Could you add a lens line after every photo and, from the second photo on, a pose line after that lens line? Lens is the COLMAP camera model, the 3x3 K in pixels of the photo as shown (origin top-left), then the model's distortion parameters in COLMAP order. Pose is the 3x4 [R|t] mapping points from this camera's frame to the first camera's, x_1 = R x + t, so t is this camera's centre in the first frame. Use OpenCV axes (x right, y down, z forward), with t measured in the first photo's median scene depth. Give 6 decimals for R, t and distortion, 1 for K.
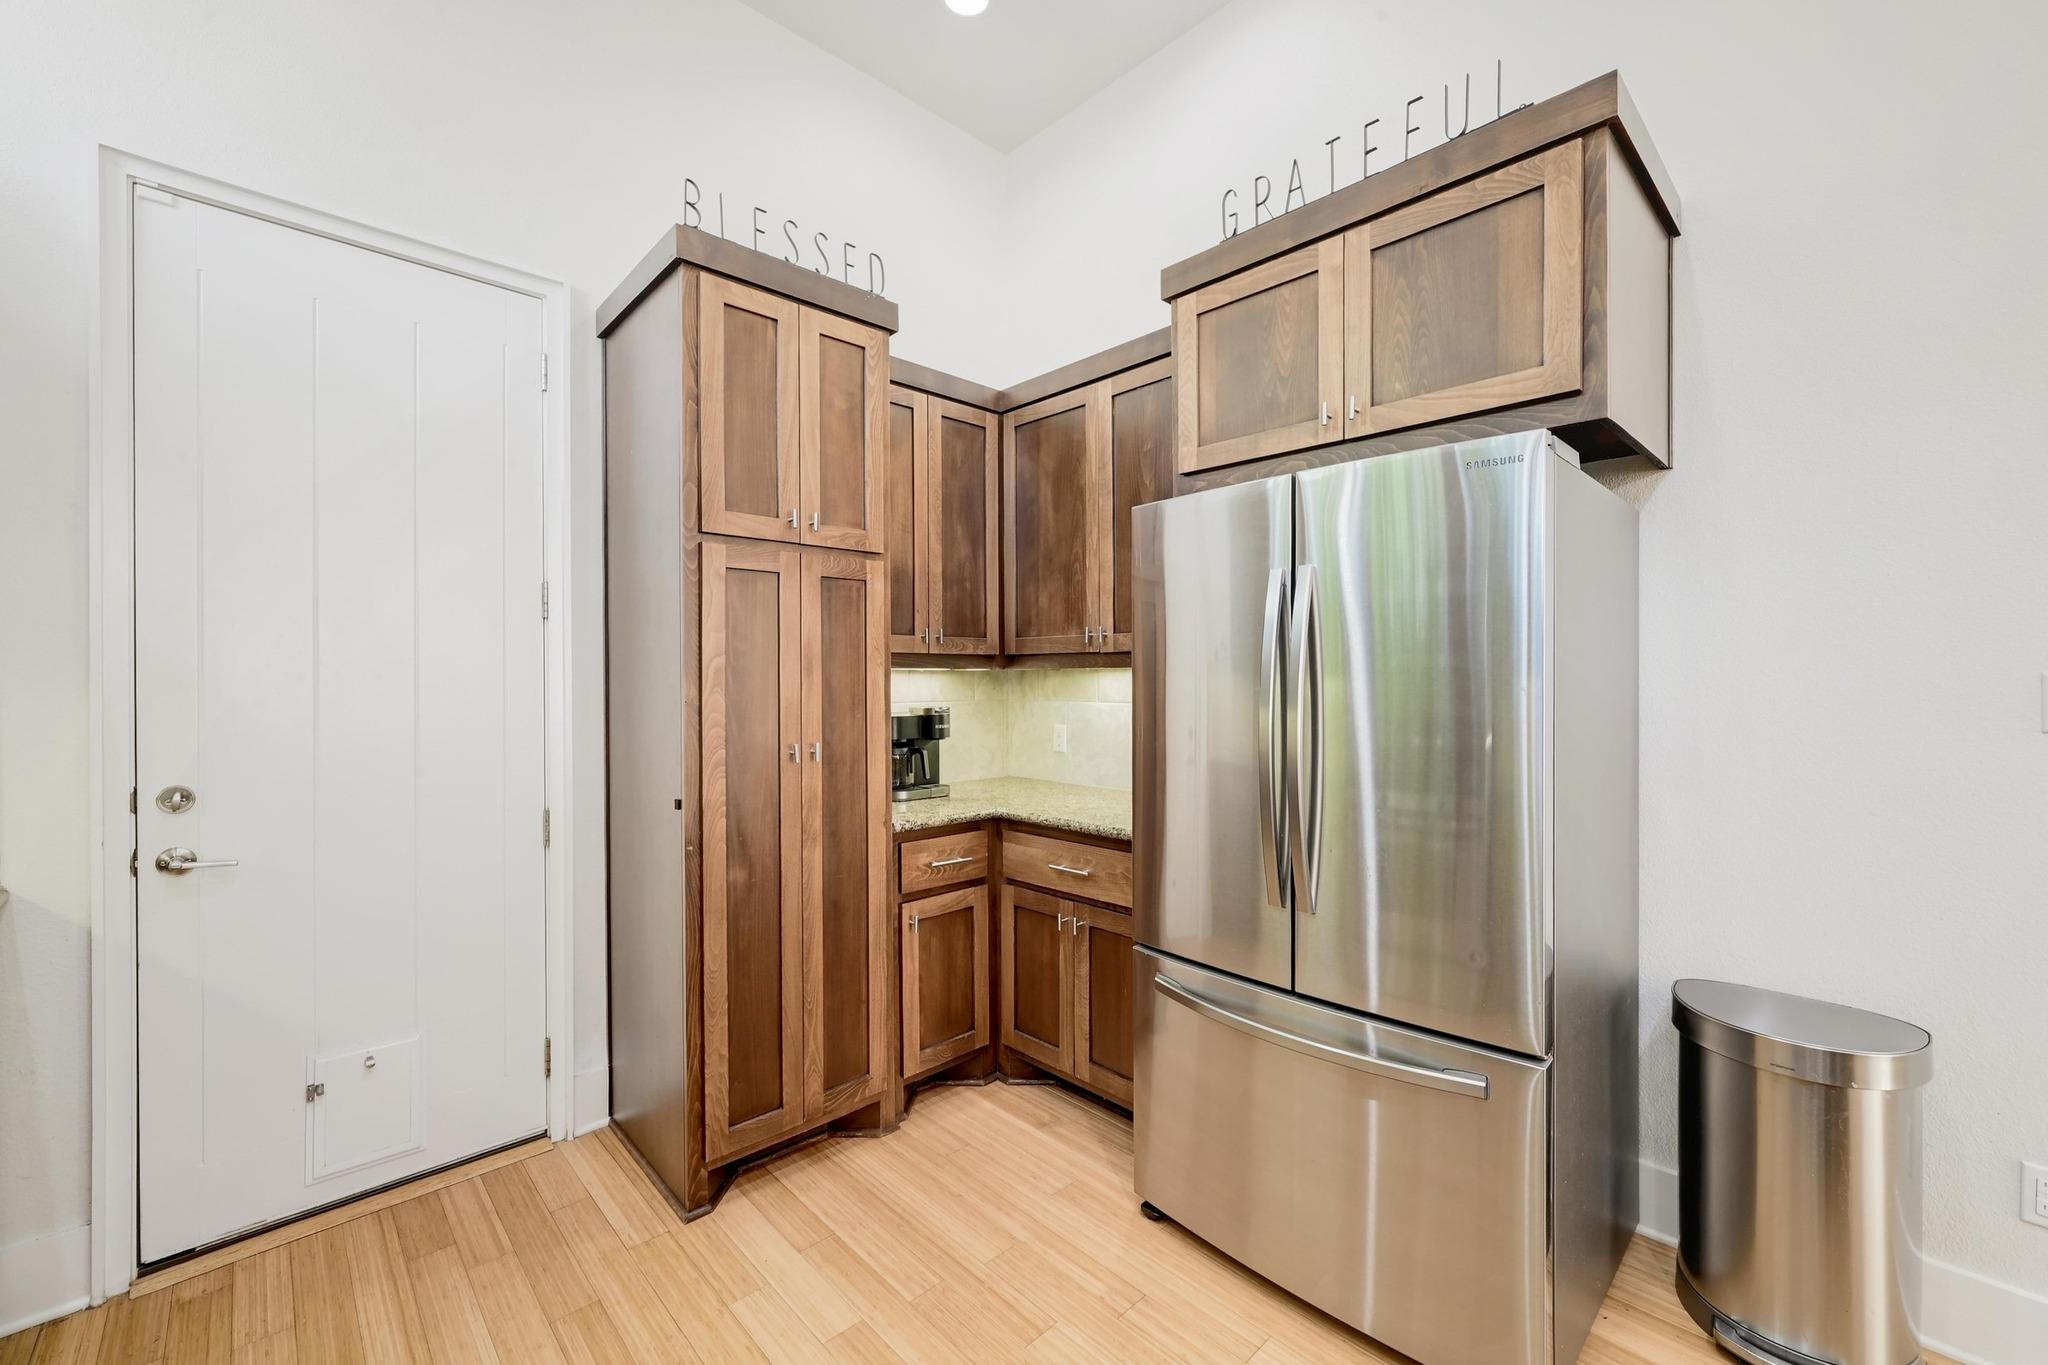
lens RADIAL K [[819.5, 0, 1024.0], [0, 819.5, 682.5], [0, 0, 1]] dist [0.000206, 0.000013]
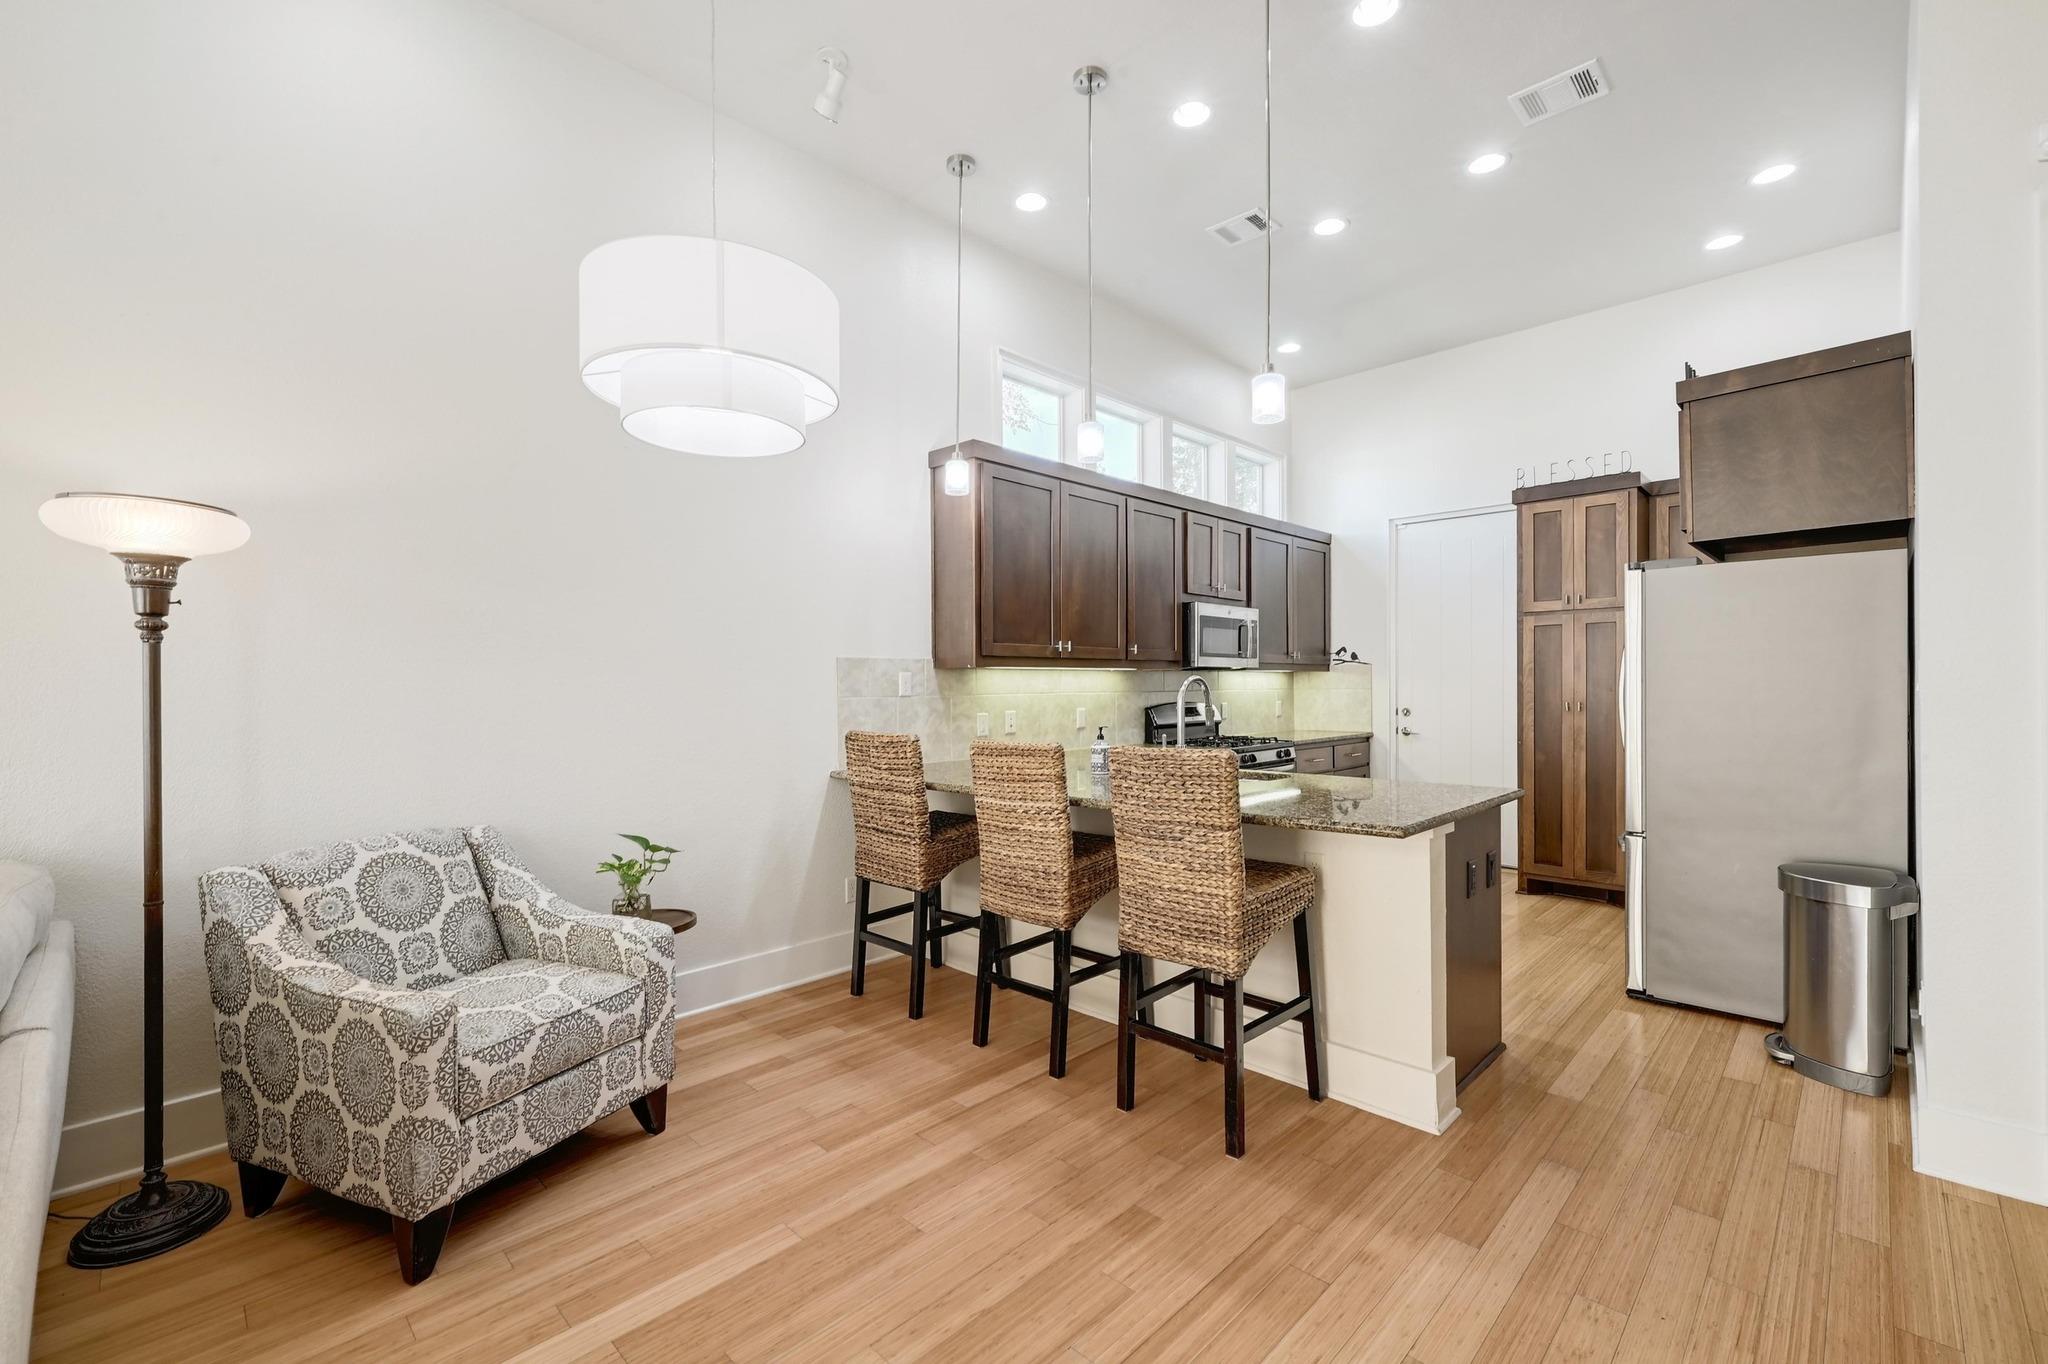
lens RADIAL K [[867.5, 0, 1024.0], [0, 867.5, 682.0], [0, 0, 1]] dist [-0.000885, -0.000098]
pose [[0.029905, 0.001651, -0.999551, 2.055234], [0.003572, 0.999992, 0.001758, 0.010882], [0.999546, -0.003623, 0.029898, -0.534497]]
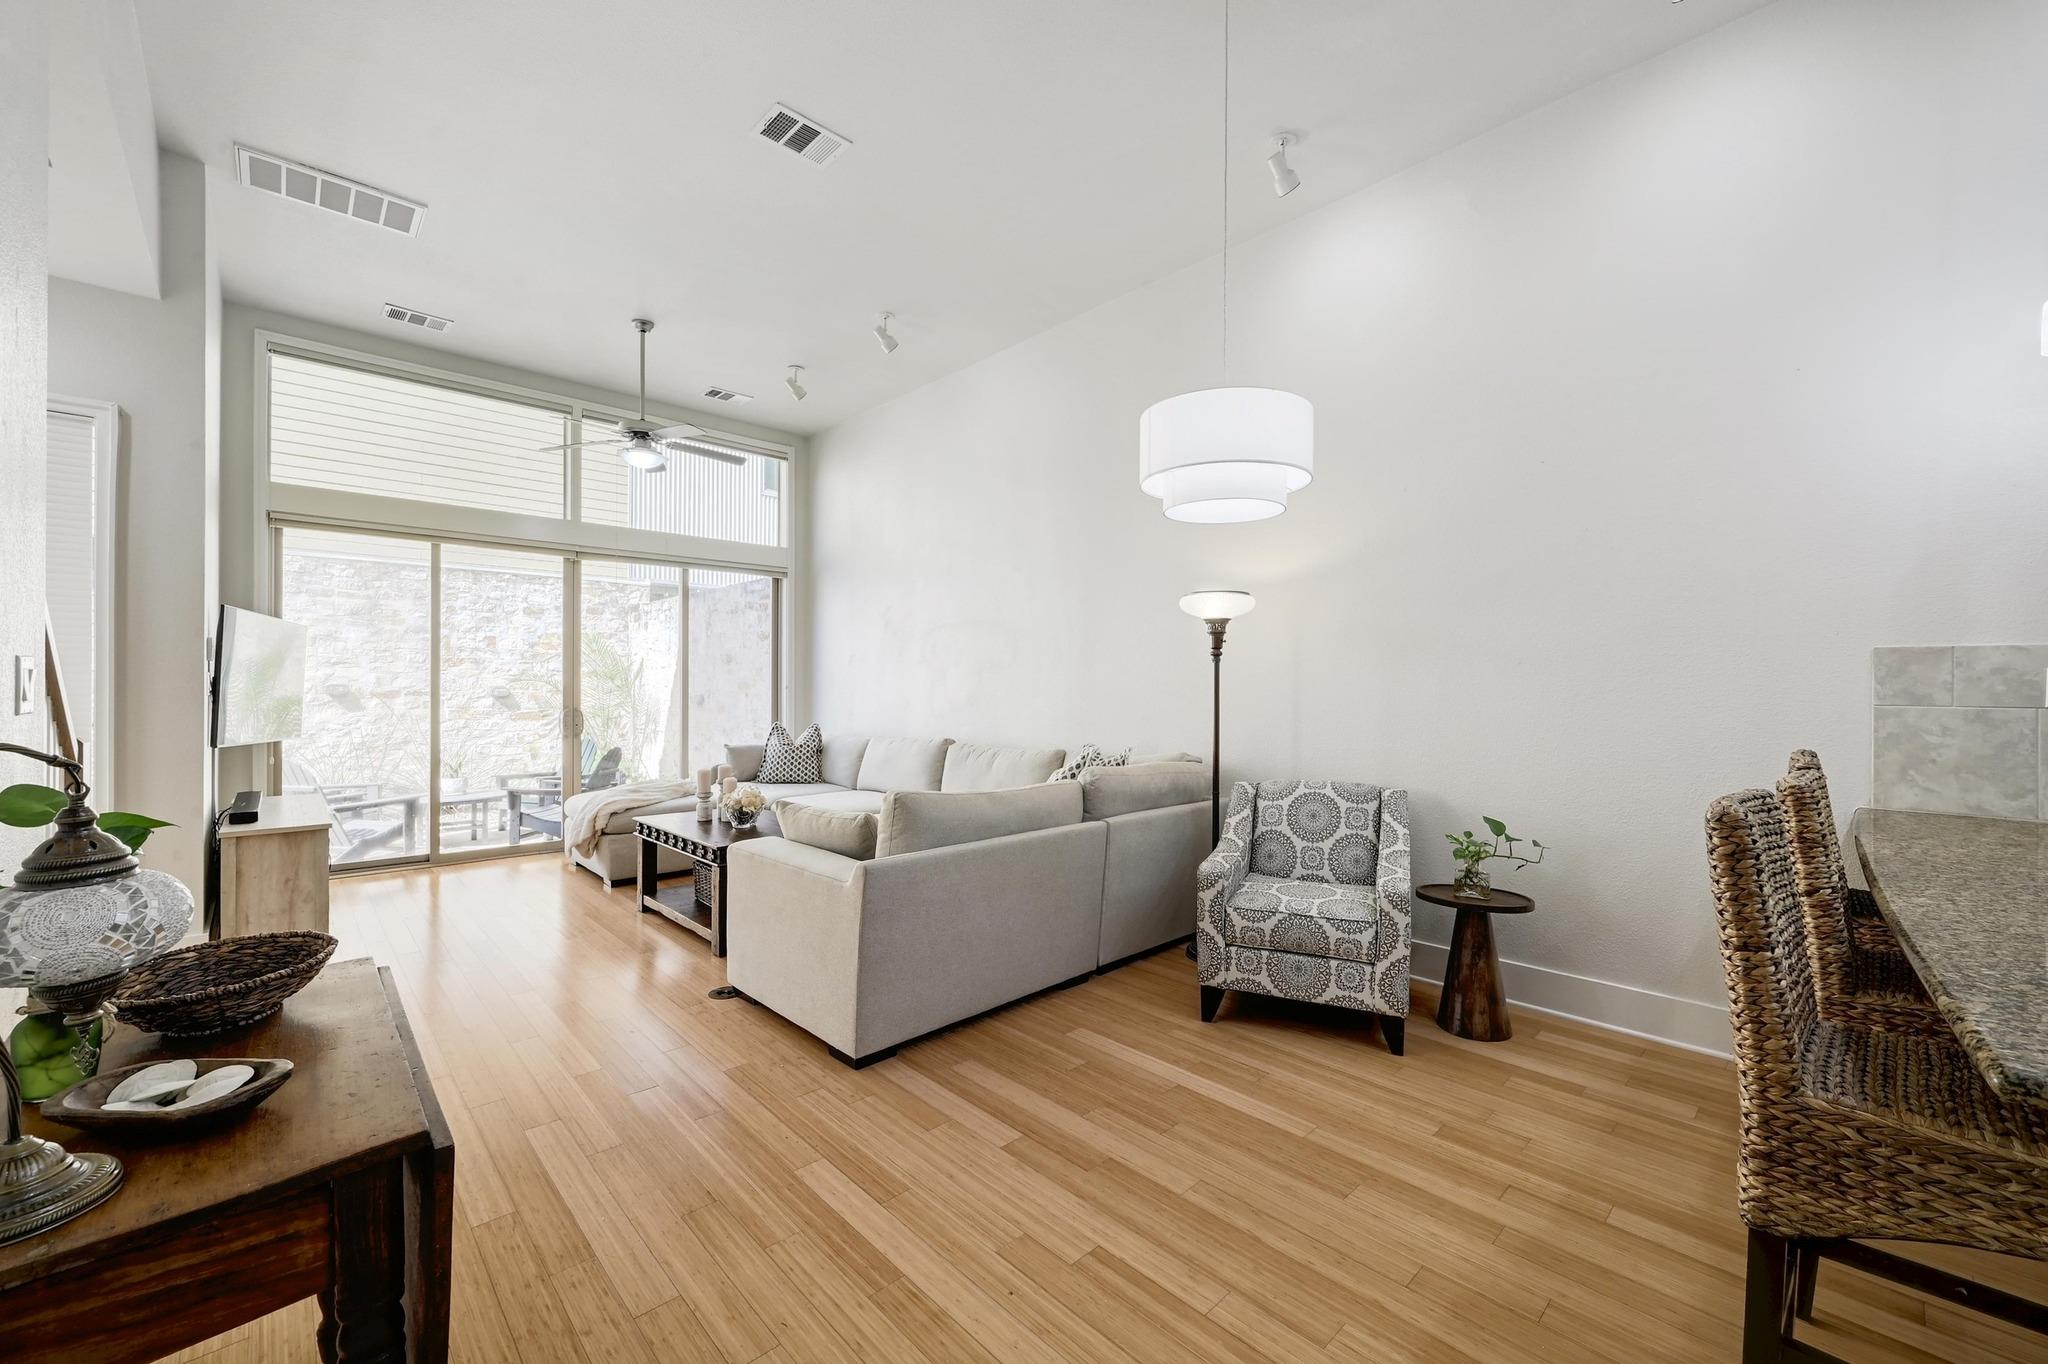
lens RADIAL K [[807.9, 0, 1024.0], [0, 807.9, 682.0], [0, 0, 1]] dist [0.000332, 0.000017]
pose [[-0.999965, 0.001453, 0.008274, 1.452246], [0.001449, 0.999999, -0.000460, 0.009555], [-0.008275, -0.000448, -0.999966, 0.358724]]
